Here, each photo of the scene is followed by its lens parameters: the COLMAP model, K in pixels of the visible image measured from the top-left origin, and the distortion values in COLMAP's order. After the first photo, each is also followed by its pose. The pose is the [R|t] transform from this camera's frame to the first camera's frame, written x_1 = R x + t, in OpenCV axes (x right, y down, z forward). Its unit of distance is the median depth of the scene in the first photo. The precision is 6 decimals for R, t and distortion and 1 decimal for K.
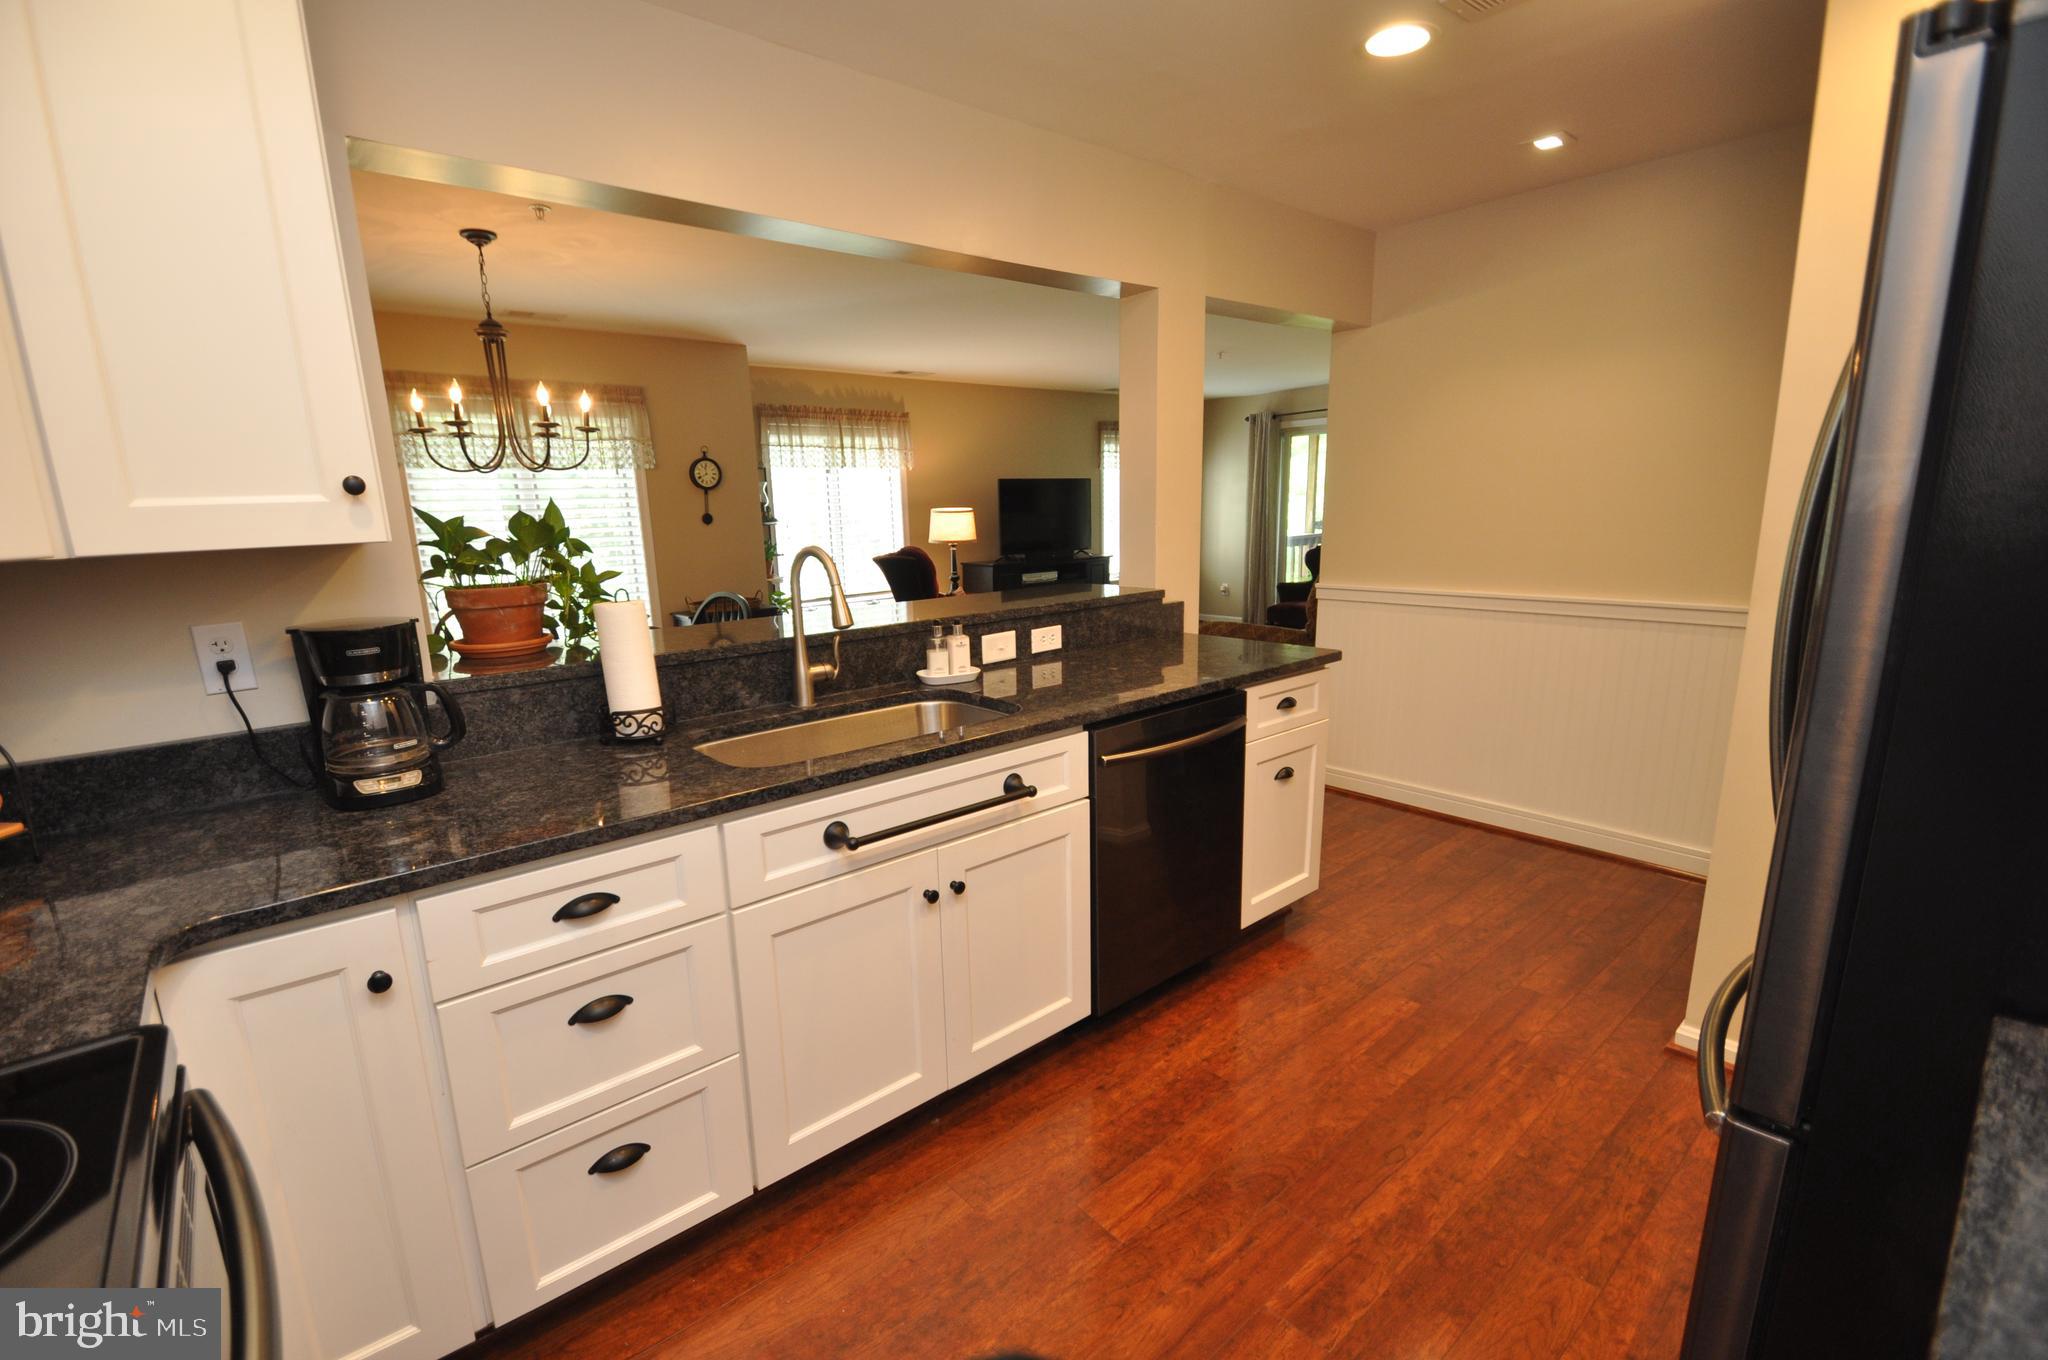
lens RADIAL K [[888.4, 0, 991.1], [0, 888.4, 696.0], [0, 0, 1]] dist [0.007908, -0.009221]
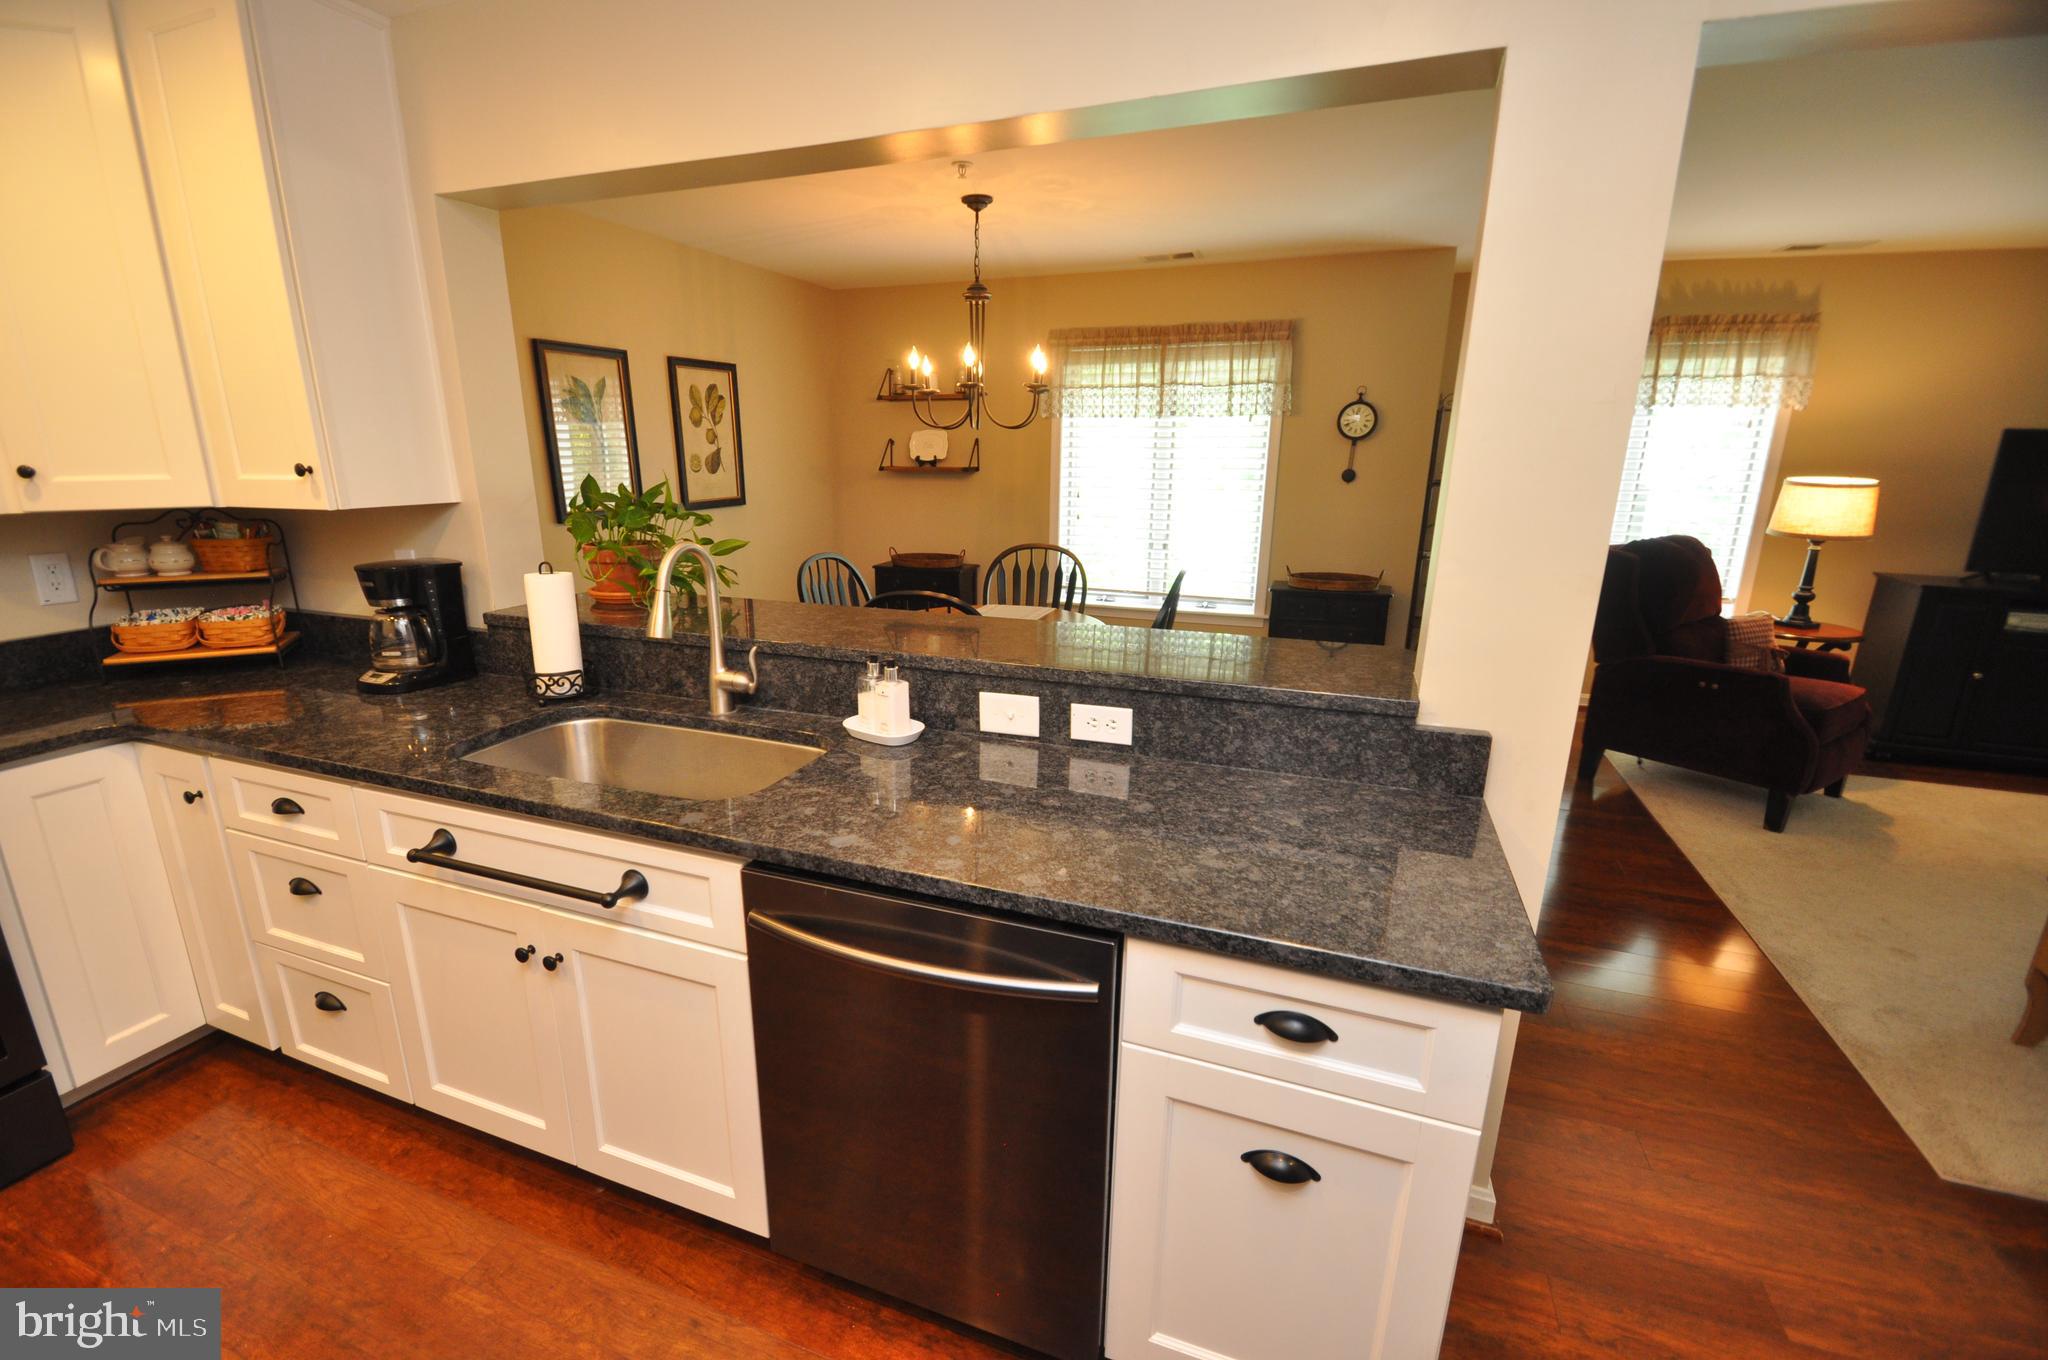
lens RADIAL K [[888.4, 0, 983.7], [0, 888.4, 696.6], [0, 0, 1]] dist [0.007908, -0.009221]
pose [[0.484889, 0.267442, -0.832681, 0.539700], [-0.200990, 0.960690, 0.191516, -0.185739], [0.851167, 0.074496, 0.519581, 0.593614]]
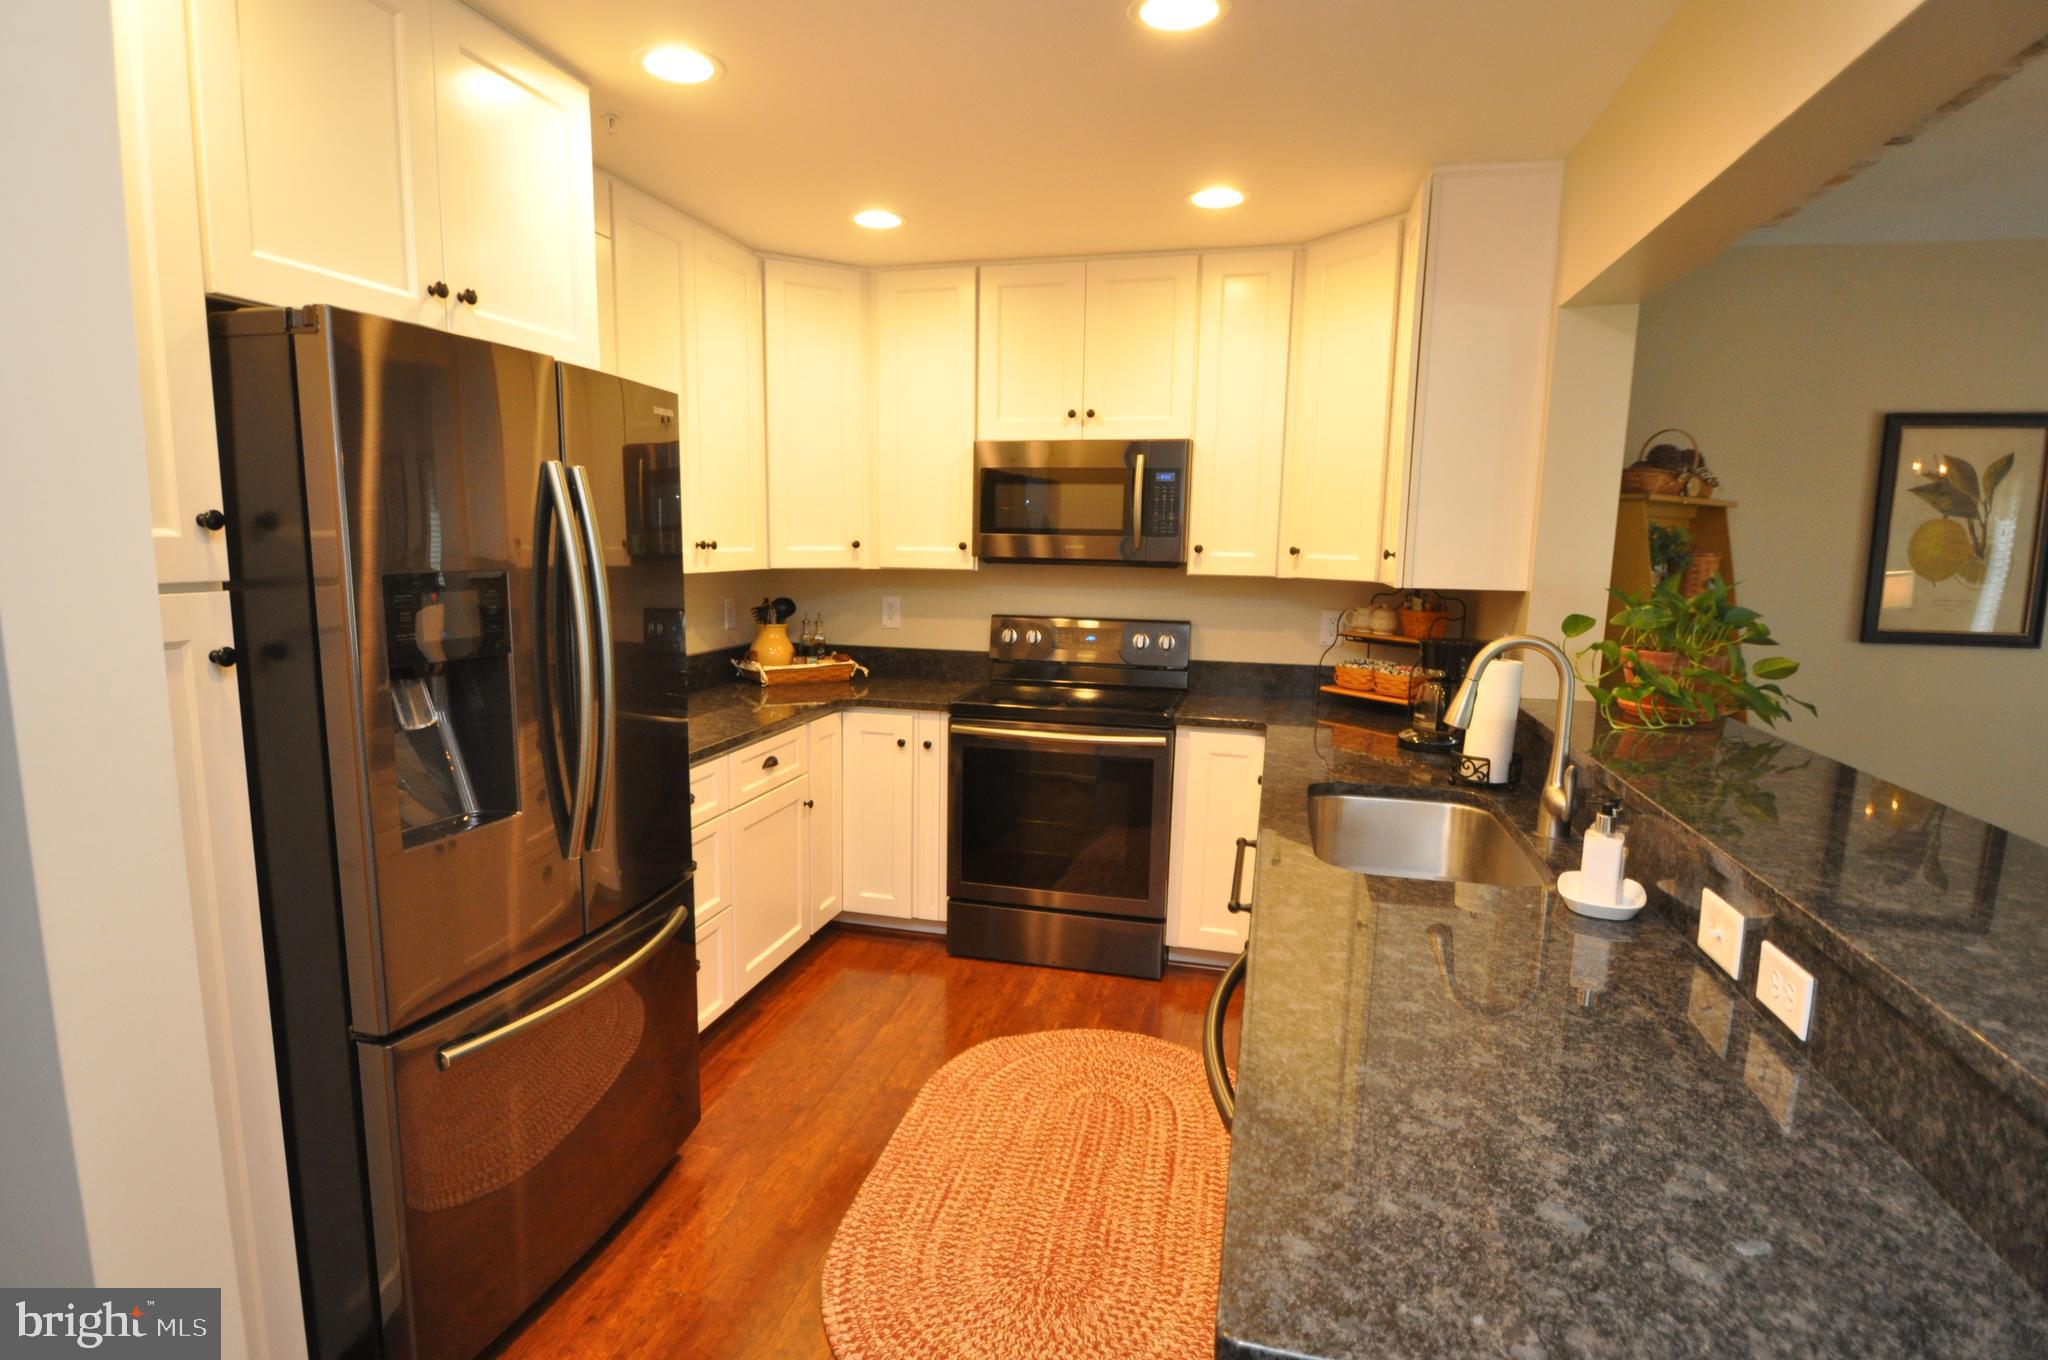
lens RADIAL K [[1064.6, 0, 989.4], [0, 1064.6, 696.2], [0, 0, 1]] dist [-0.011709, -0.001087]
pose [[-0.811045, 0.105257, -0.575436, 0.571324], [-0.114003, 0.936378, 0.331962, -0.285108], [0.573767, 0.334838, -0.747446, 1.086531]]
